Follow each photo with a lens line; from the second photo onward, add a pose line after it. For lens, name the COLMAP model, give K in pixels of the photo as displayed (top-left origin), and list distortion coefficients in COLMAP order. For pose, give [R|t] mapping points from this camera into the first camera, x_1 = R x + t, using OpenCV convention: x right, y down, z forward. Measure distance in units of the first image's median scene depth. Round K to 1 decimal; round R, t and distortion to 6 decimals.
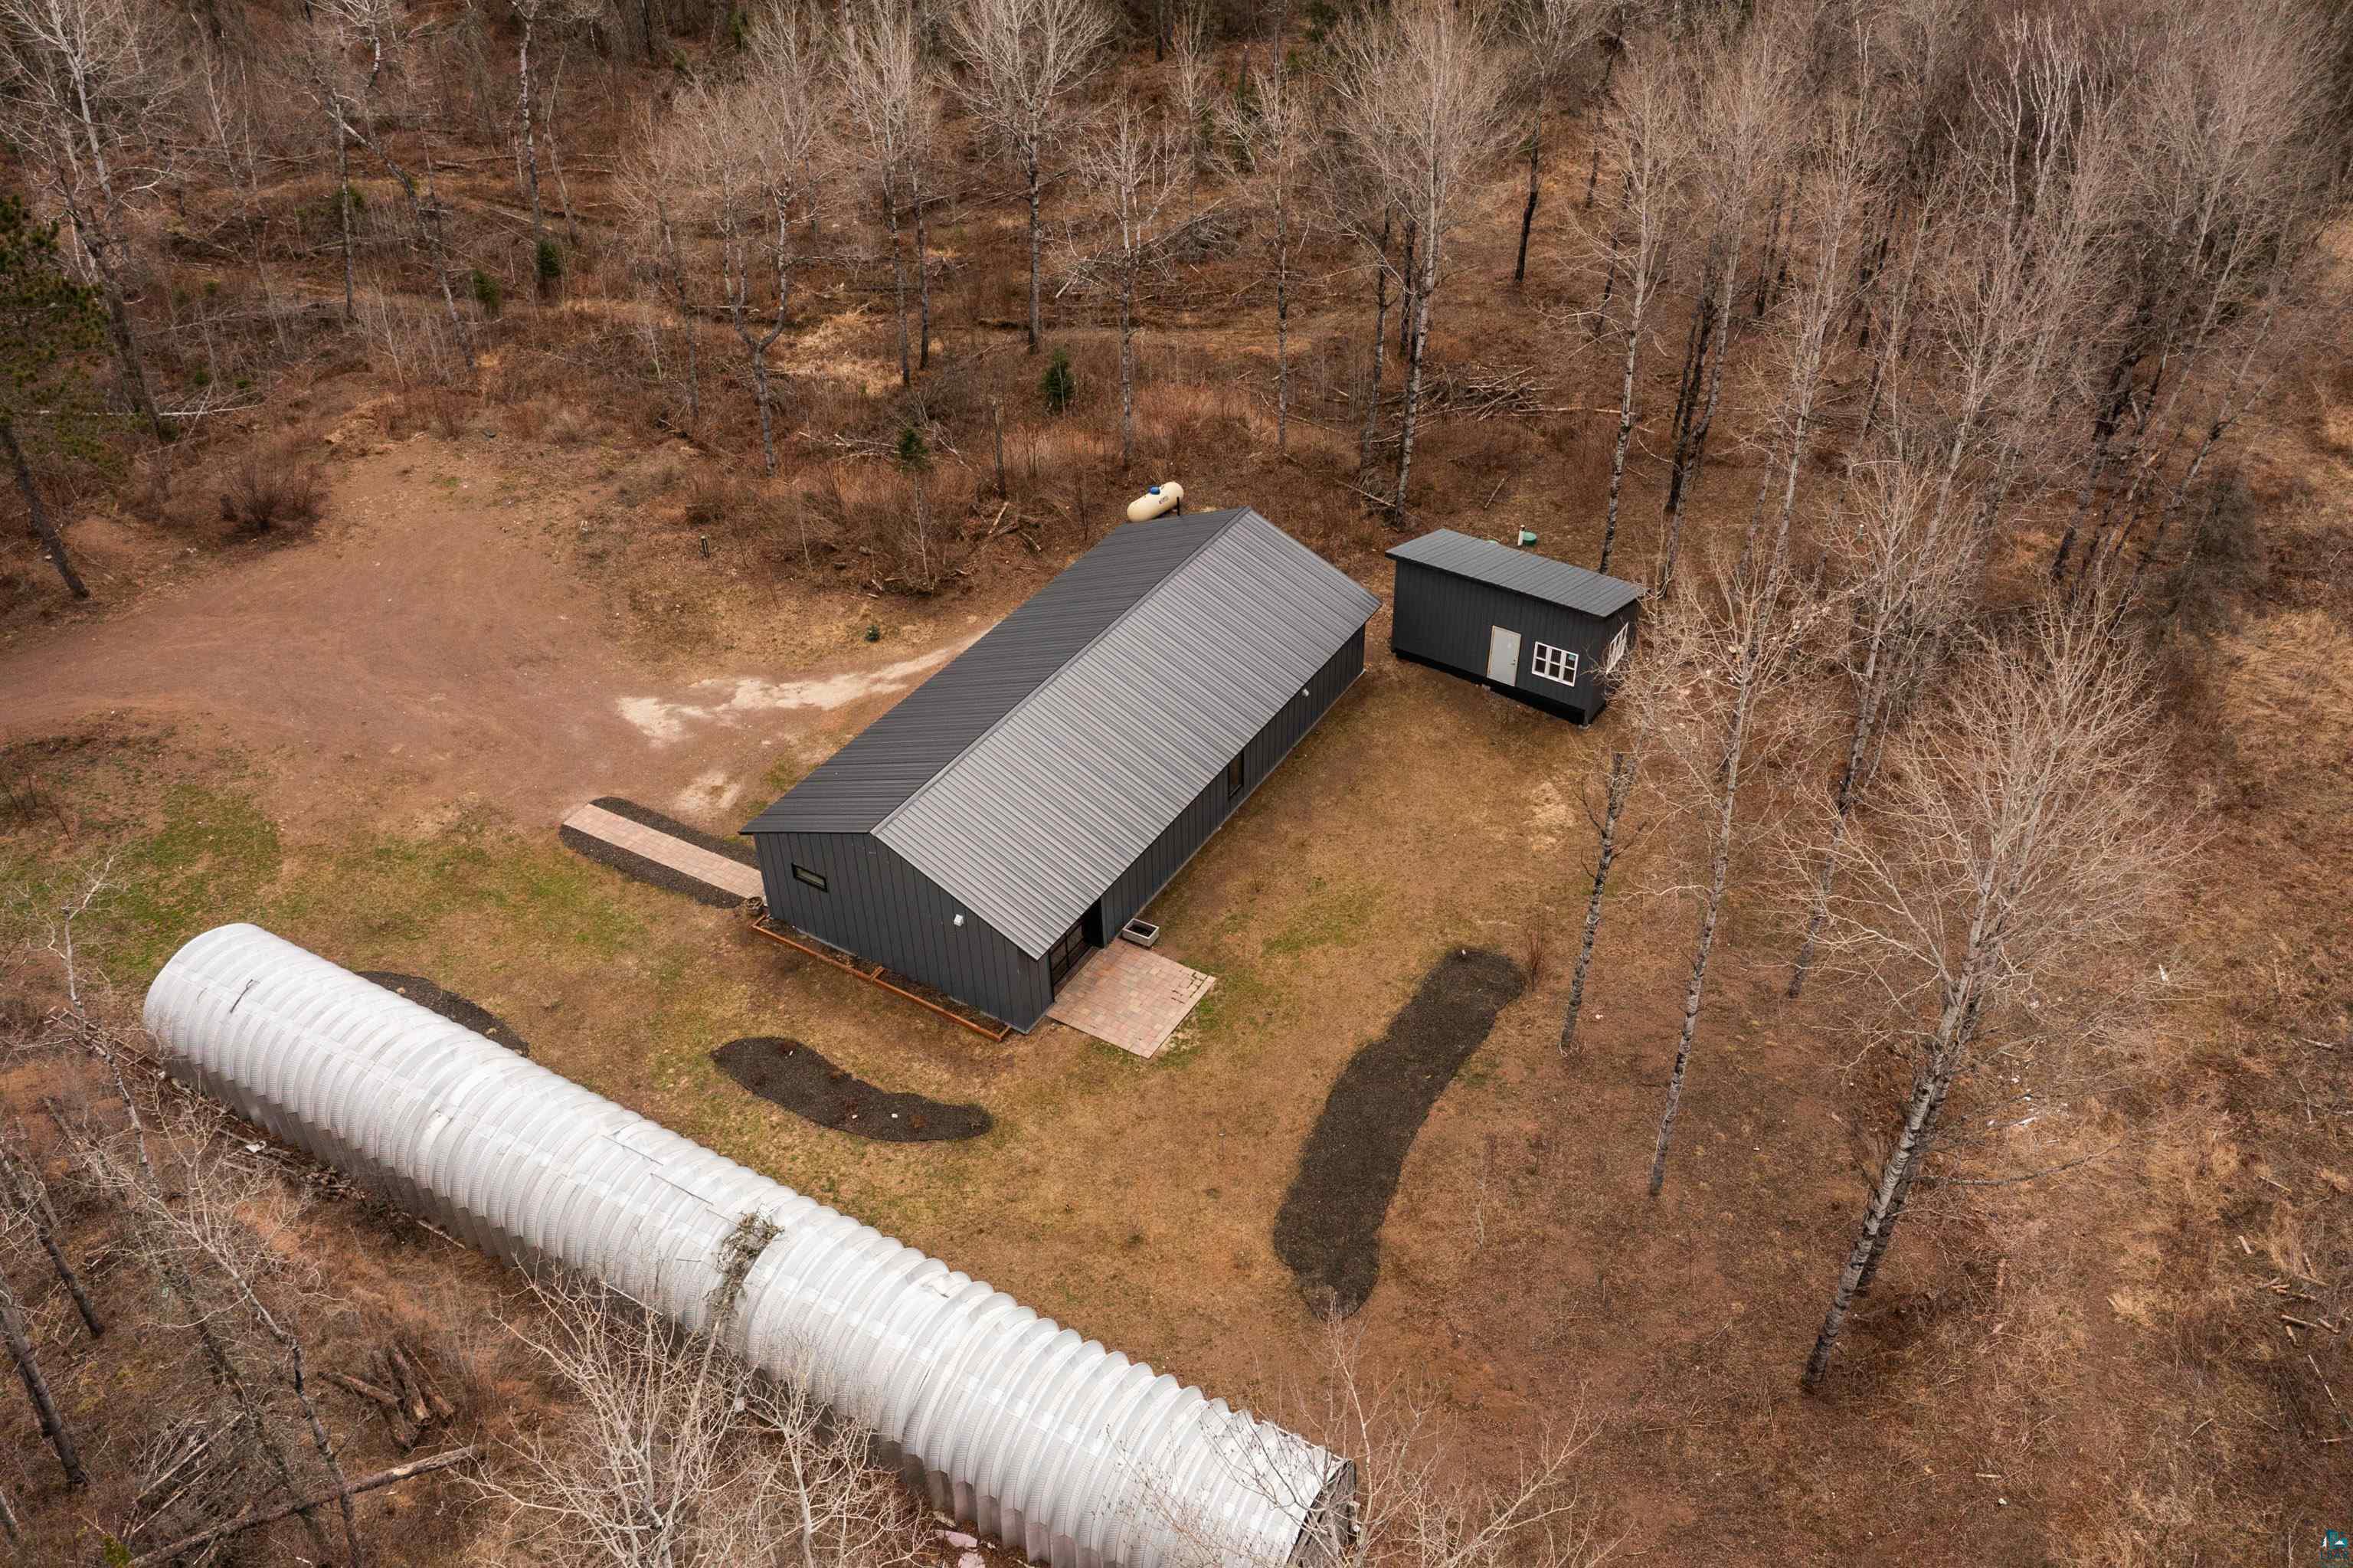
lens RADIAL K [[1865.9, 0, 1176.5], [0, 1865.9, 784.0], [0, 0, 1]] dist [-0.016007, 0.002680]
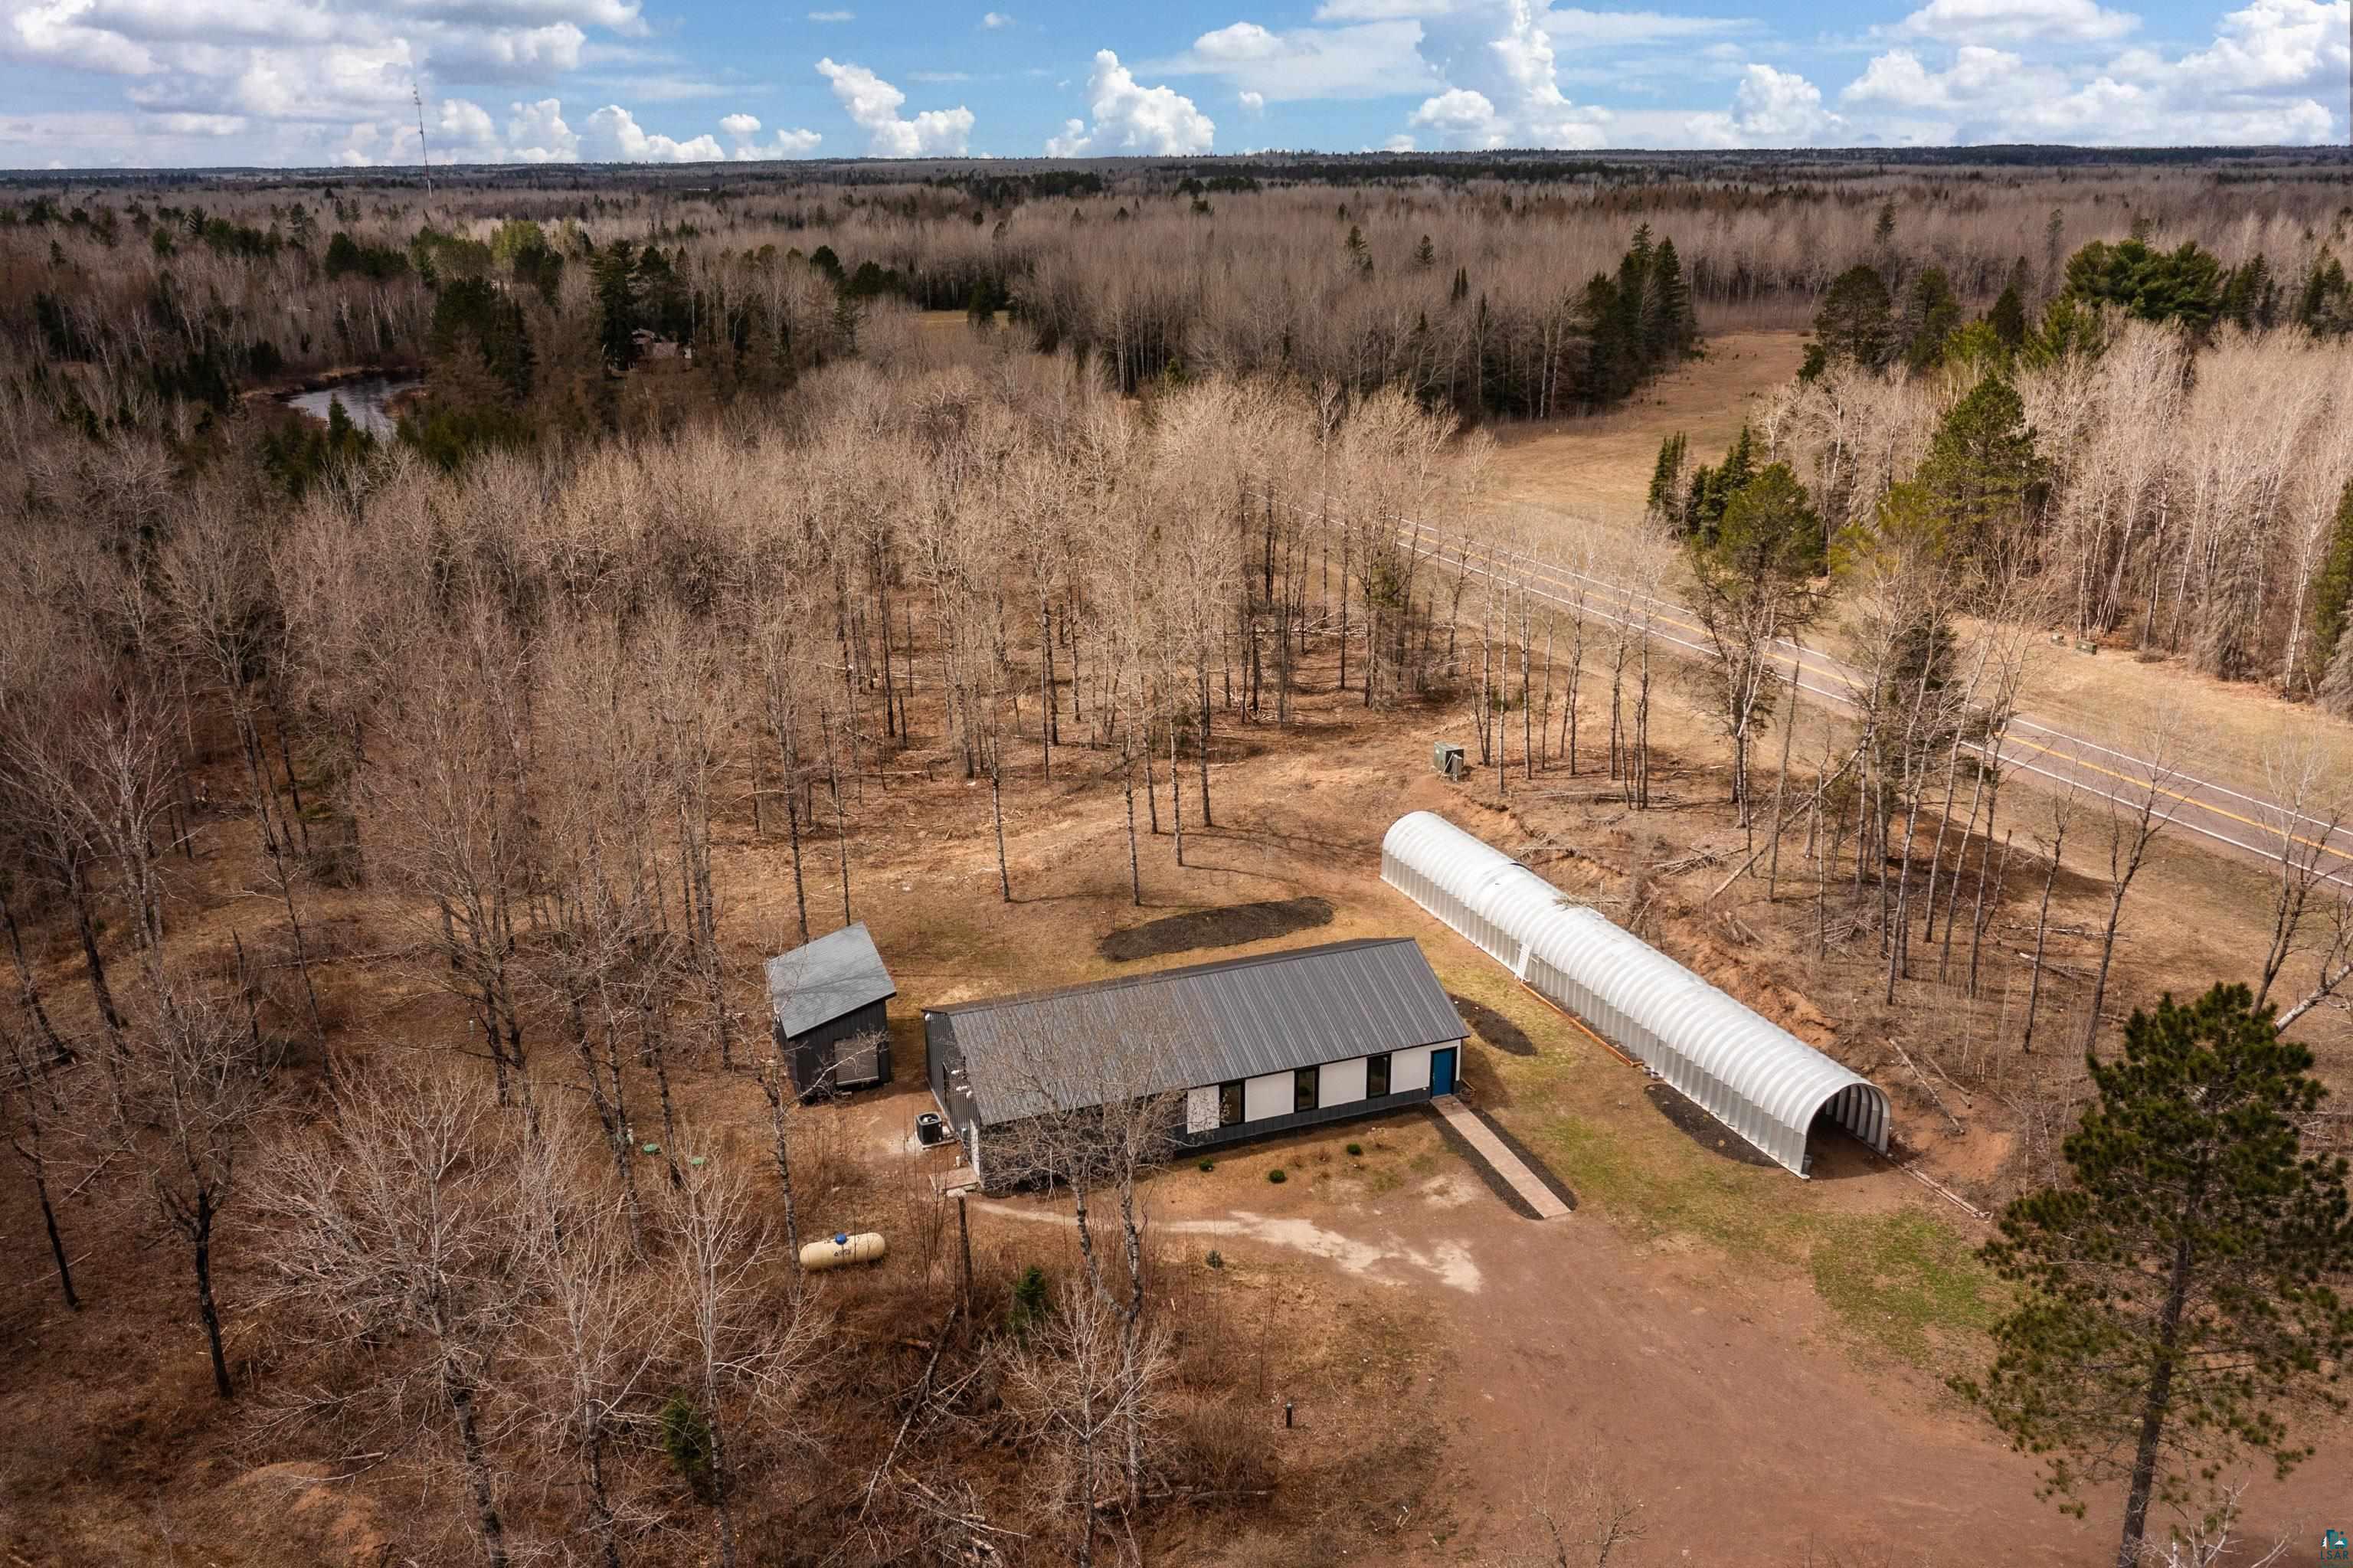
lens RADIAL K [[1865.9, 0, 1176.5], [0, 1865.9, 784.0], [0, 0, 1]] dist [-0.016007, 0.002680]
pose [[-0.791277, -0.179828, 0.584416, -0.671279], [0.380842, 0.602805, 0.701132, -0.919426], [-0.478372, 0.777360, -0.408500, 1.214041]]
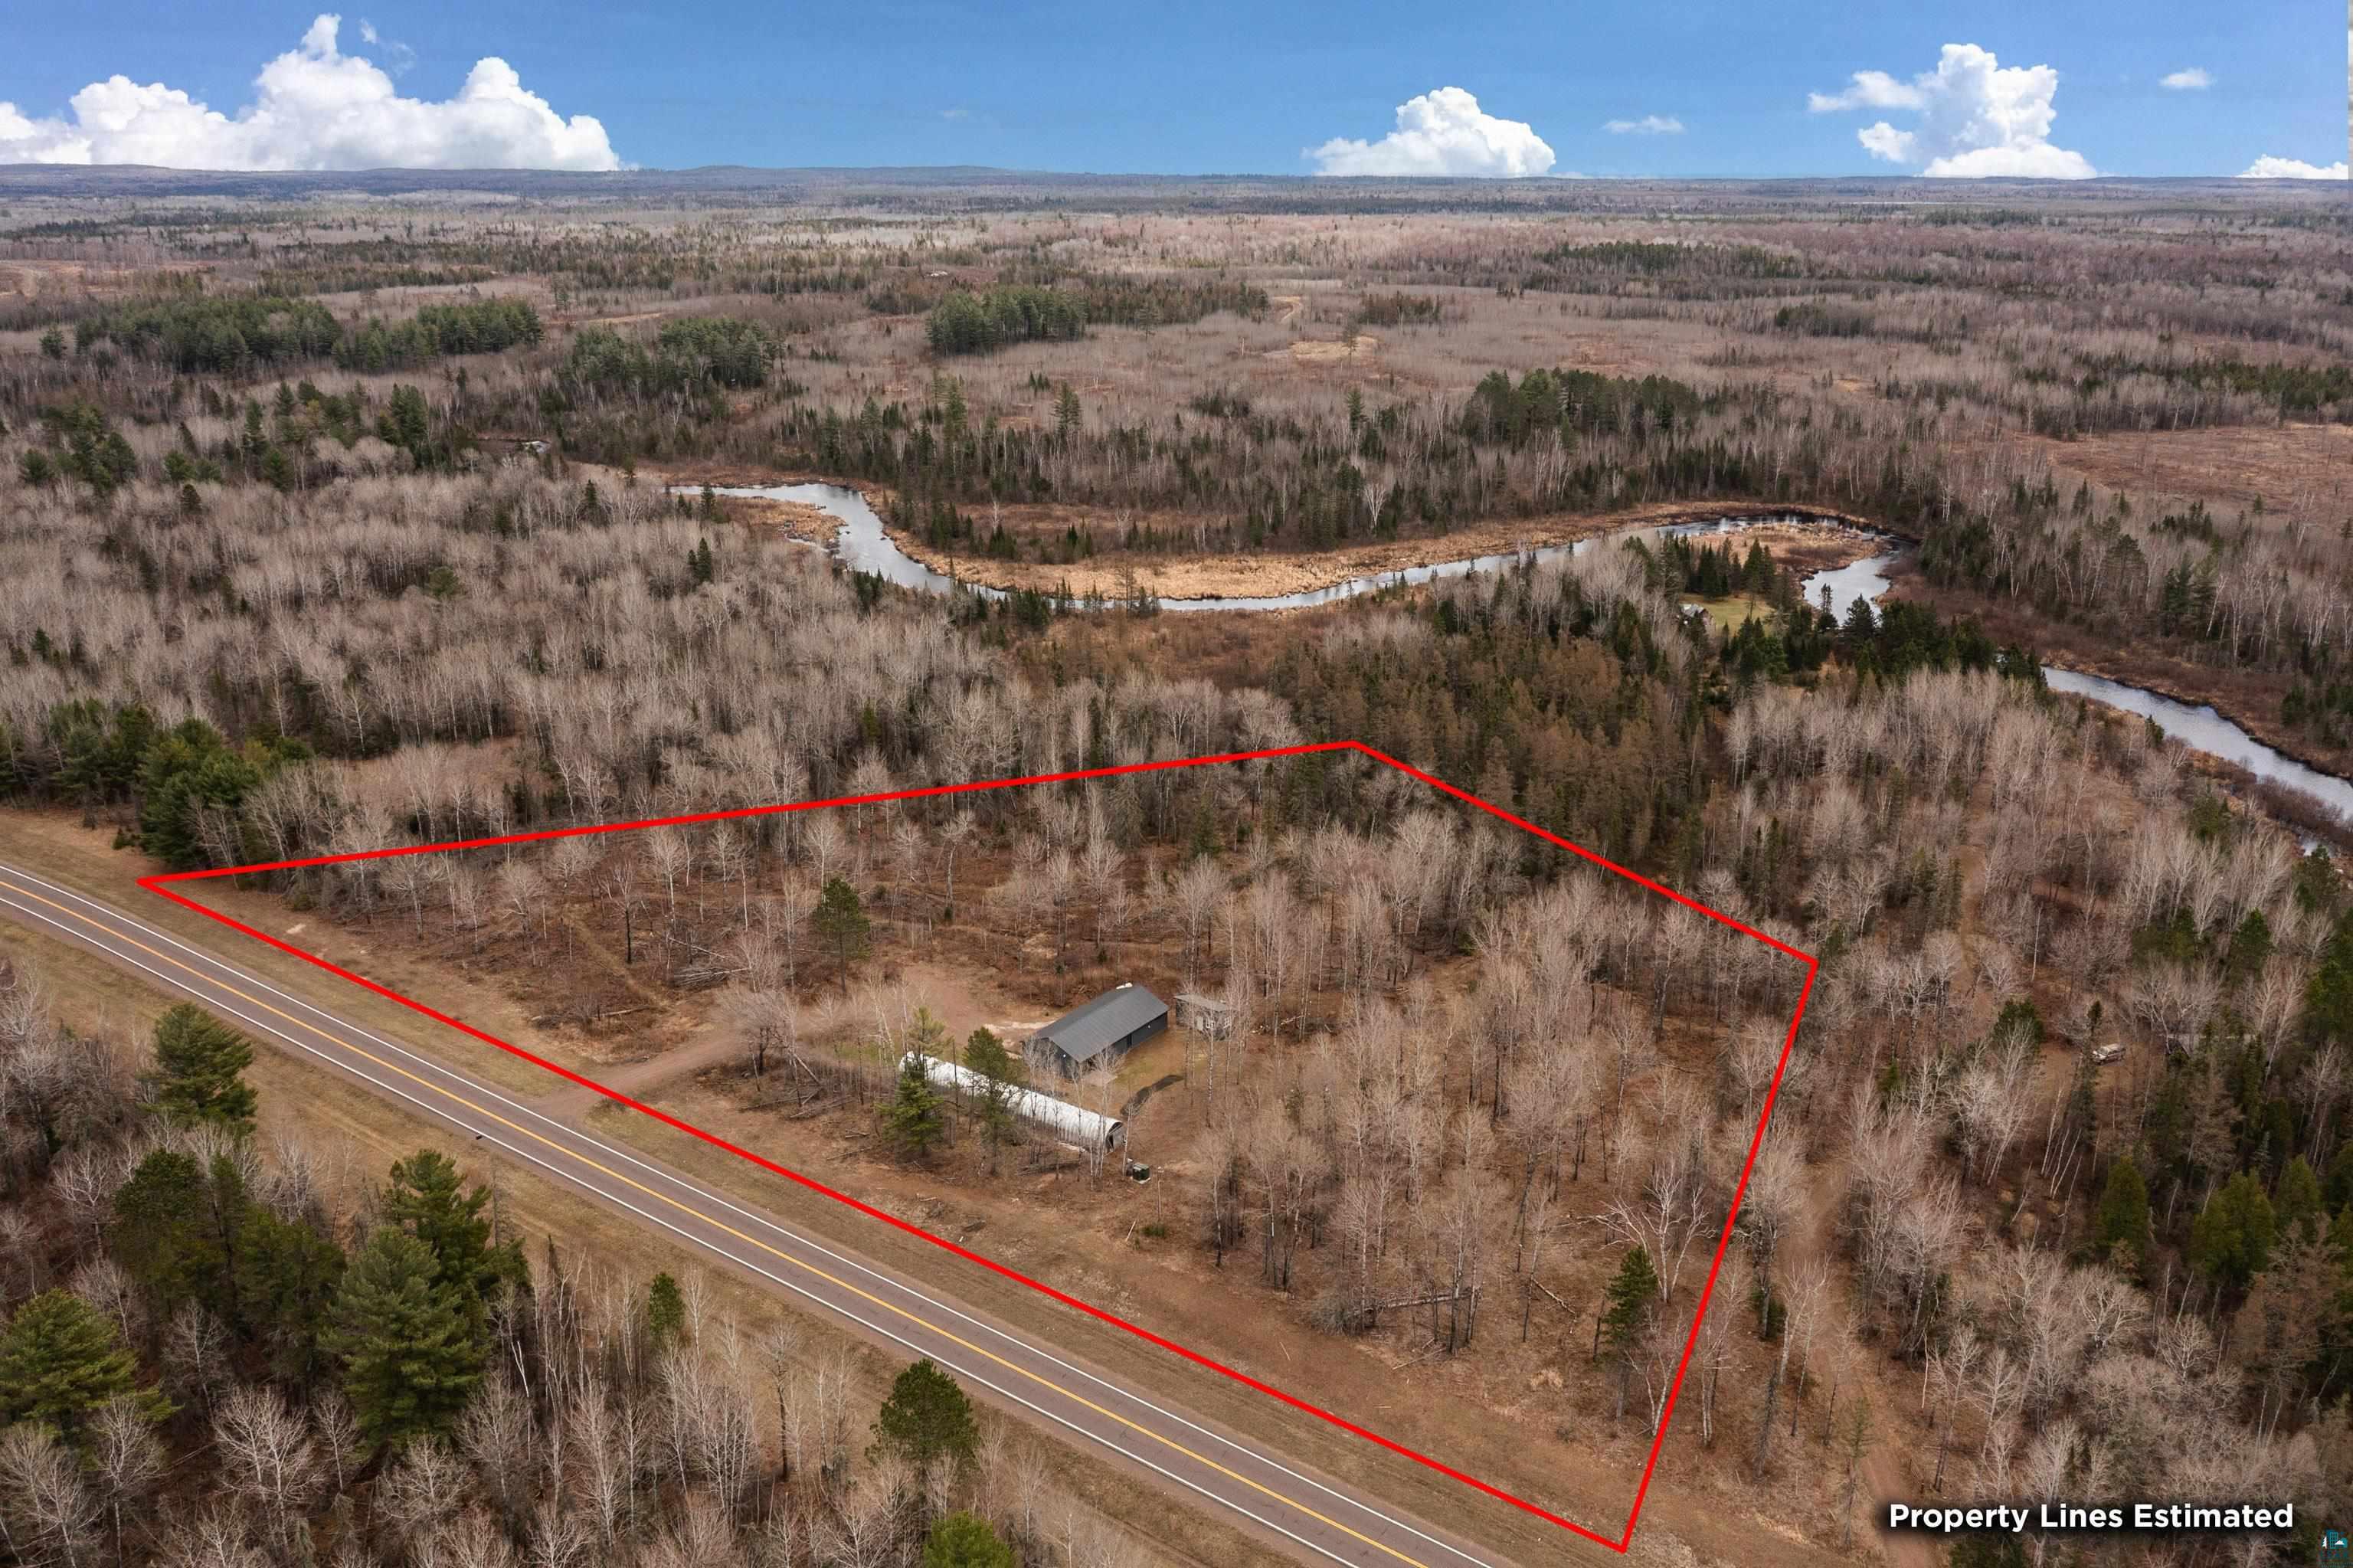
lens RADIAL K [[1865.9, 0, 1176.5], [0, 1865.9, 784.0], [0, 0, 1]] dist [-0.016007, 0.002680]
pose [[0.996620, 0.040515, -0.071467, 0.369743], [-0.061555, 0.944392, -0.323010, 0.712263], [0.054406, 0.326318, 0.943693, -2.843159]]
